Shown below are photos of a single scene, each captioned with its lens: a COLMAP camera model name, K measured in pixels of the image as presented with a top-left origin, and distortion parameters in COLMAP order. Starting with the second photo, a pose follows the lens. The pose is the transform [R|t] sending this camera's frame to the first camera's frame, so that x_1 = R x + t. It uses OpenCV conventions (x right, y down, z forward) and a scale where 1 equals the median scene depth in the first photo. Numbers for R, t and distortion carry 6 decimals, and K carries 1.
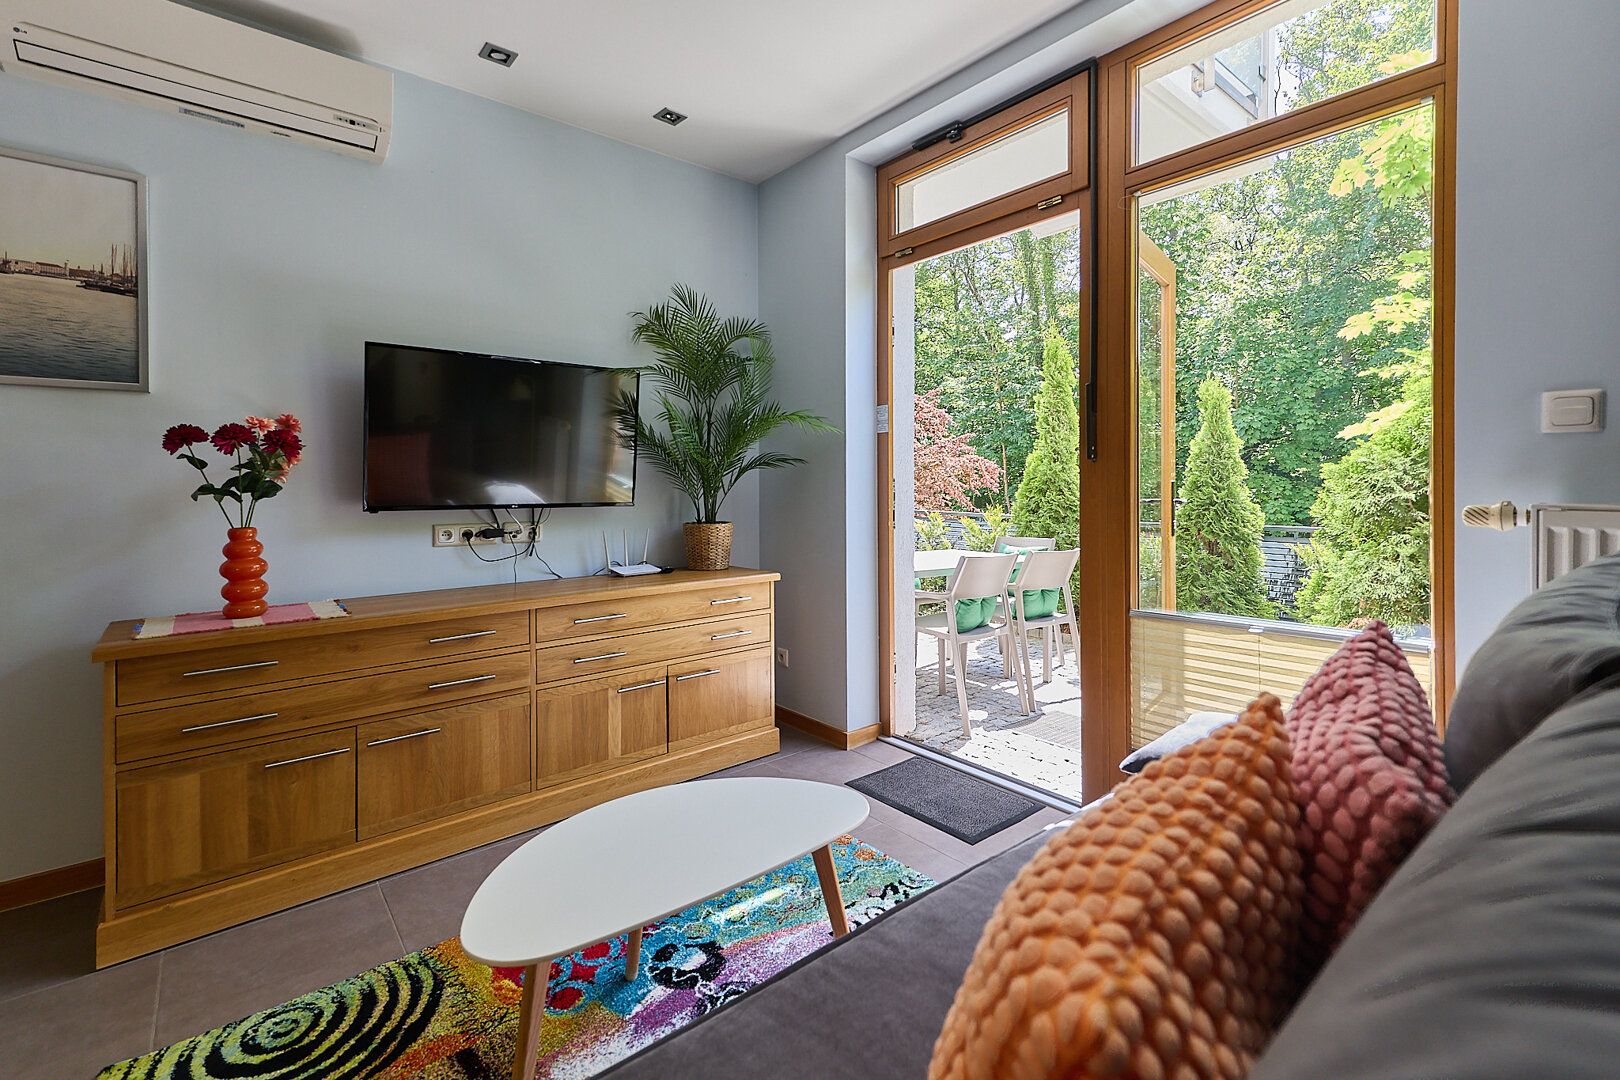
lens RADIAL K [[720.2, 0, 818.9], [0, 720.2, 487.6], [0, 0, 1]] dist [0.001194, 0.000395]
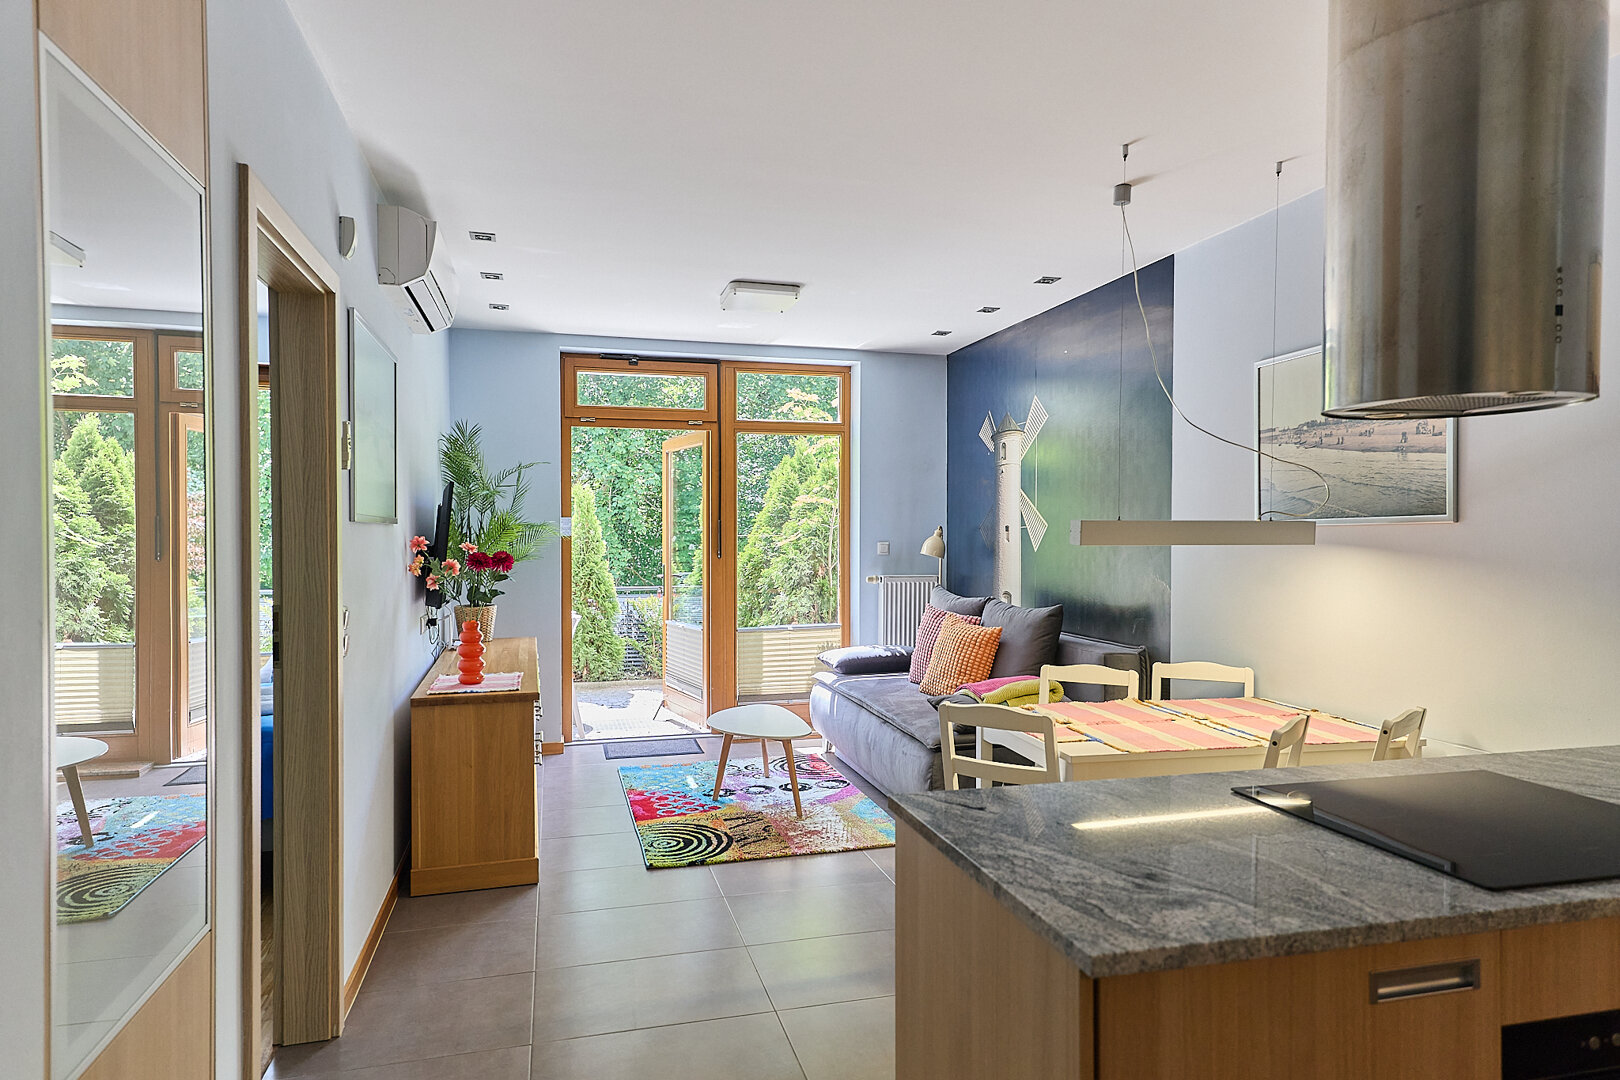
lens RADIAL K [[958.1, 0, 810.0], [0, 958.1, 540.0], [0, 0, 1]] dist [0.033696, 0.000125]
pose [[0.420072, -0.002580, 0.907487, -2.938258], [0.002222, 0.999996, 0.001814, -0.139263], [-0.907488, 0.001255, 0.420076, -0.542863]]
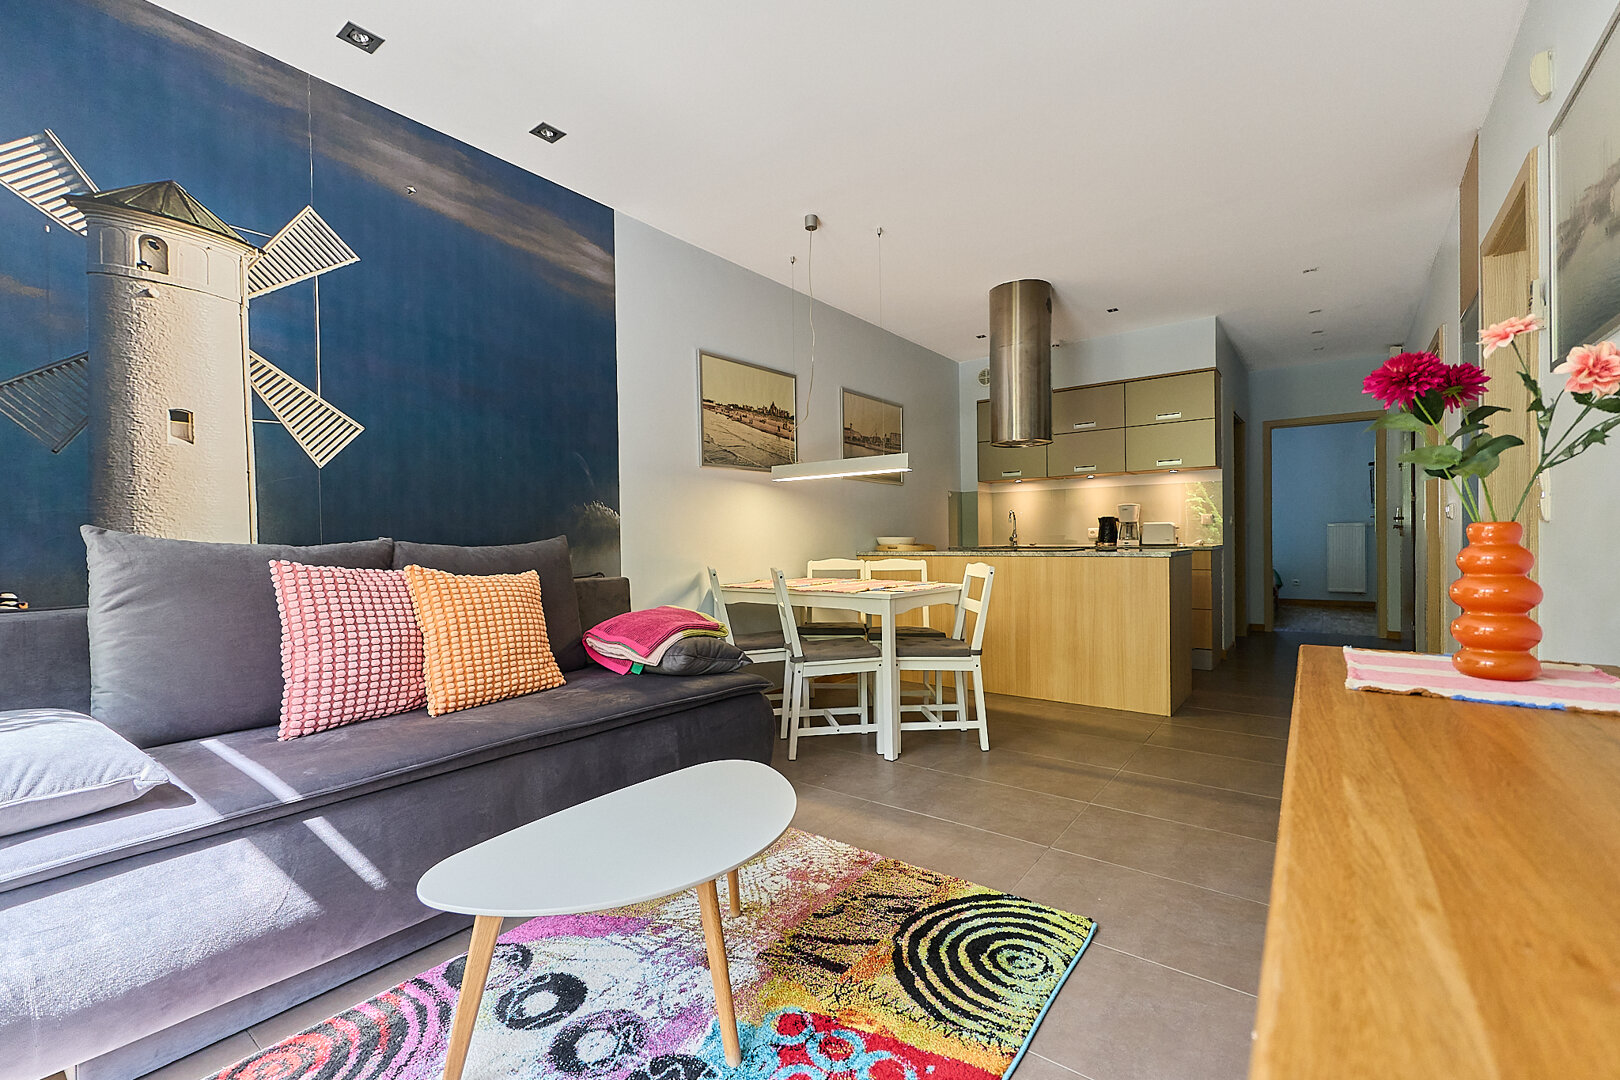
lens RADIAL K [[687.9, 0, 810.0], [0, 687.9, 540.0], [0, 0, 1]] dist [0.001251, 0.000104]
pose [[-0.975217, 0.019607, -0.220380, -0.188918], [0.017882, 0.999792, 0.009820, 0.072293], [0.220527, 0.005636, -0.975365, 1.848204]]
